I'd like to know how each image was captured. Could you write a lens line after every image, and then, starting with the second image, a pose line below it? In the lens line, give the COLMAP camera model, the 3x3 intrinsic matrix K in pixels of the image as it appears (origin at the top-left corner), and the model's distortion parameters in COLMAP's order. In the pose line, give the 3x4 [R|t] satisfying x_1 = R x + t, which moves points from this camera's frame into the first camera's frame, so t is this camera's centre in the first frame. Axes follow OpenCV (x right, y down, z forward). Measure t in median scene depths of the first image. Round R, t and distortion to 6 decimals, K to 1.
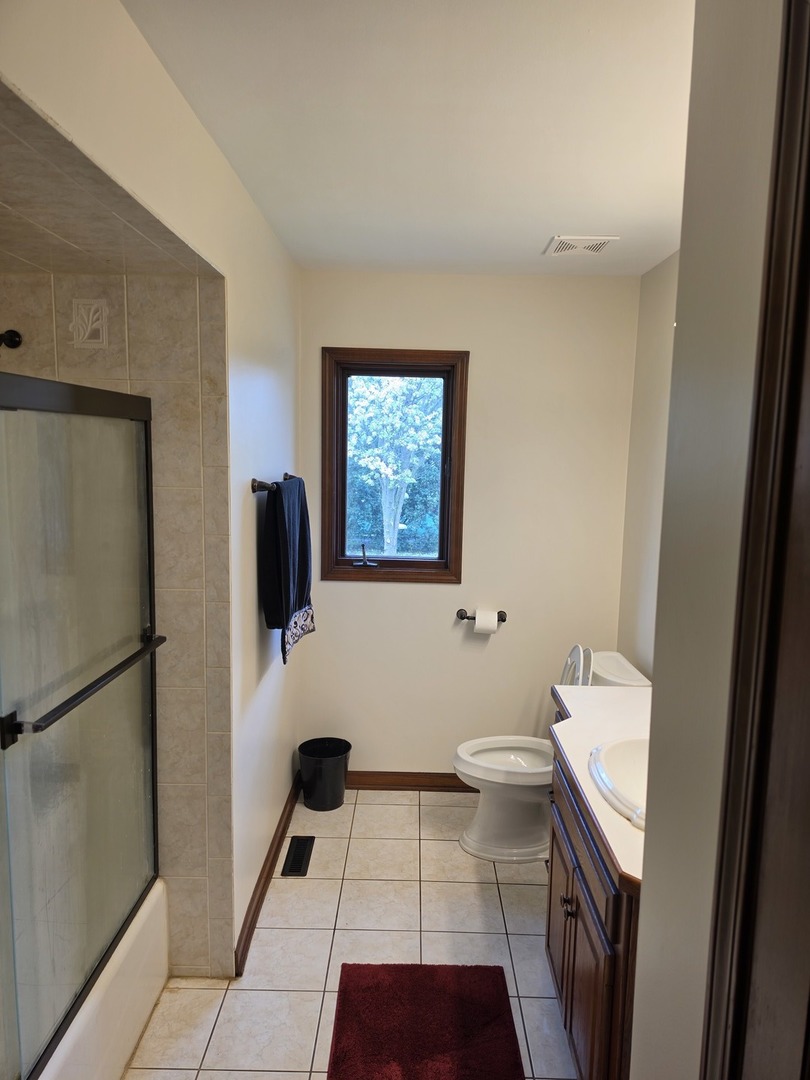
lens RADIAL K [[737.6, 0, 410.5], [0, 737.6, 548.1], [0, 0, 1]] dist [0.085414, -0.121323]
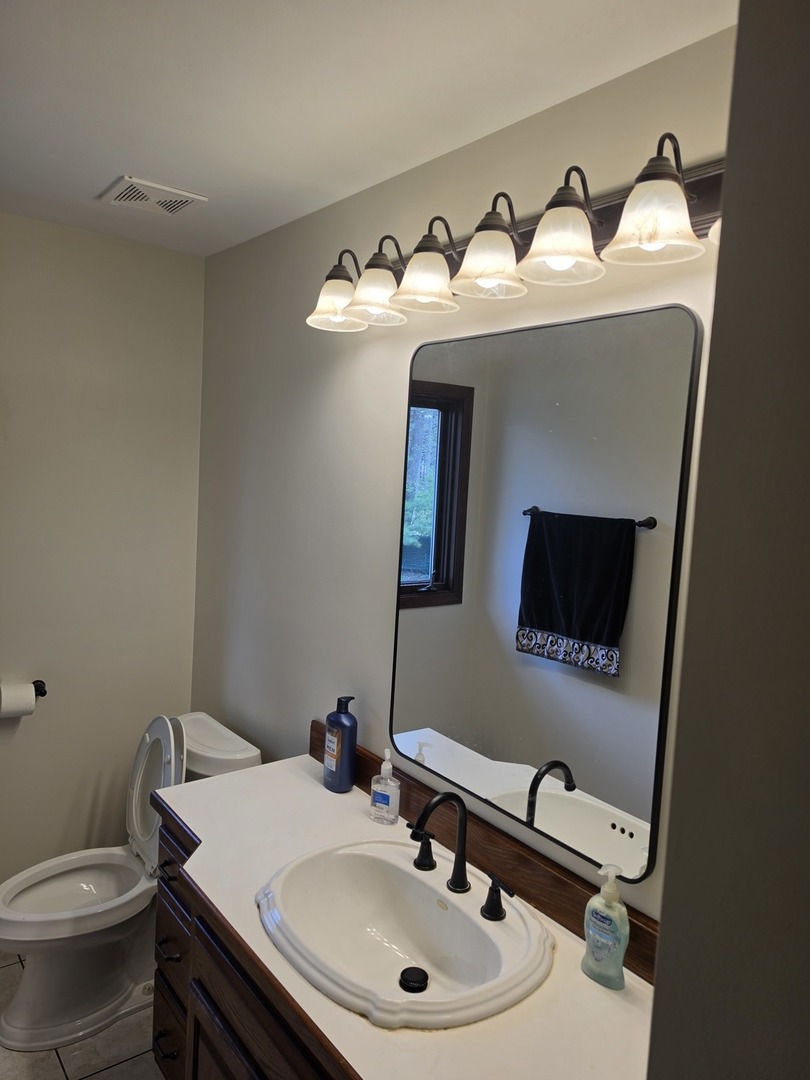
lens RADIAL K [[748.4, 0, 405.2], [0, 748.4, 528.3], [0, 0, 1]] dist [-0.005341, -0.008993]
pose [[0.784677, -0.023901, 0.619444, -0.051477], [0.044754, 0.998833, -0.018152, -0.038730], [-0.618287, 0.041966, 0.784831, 0.242347]]
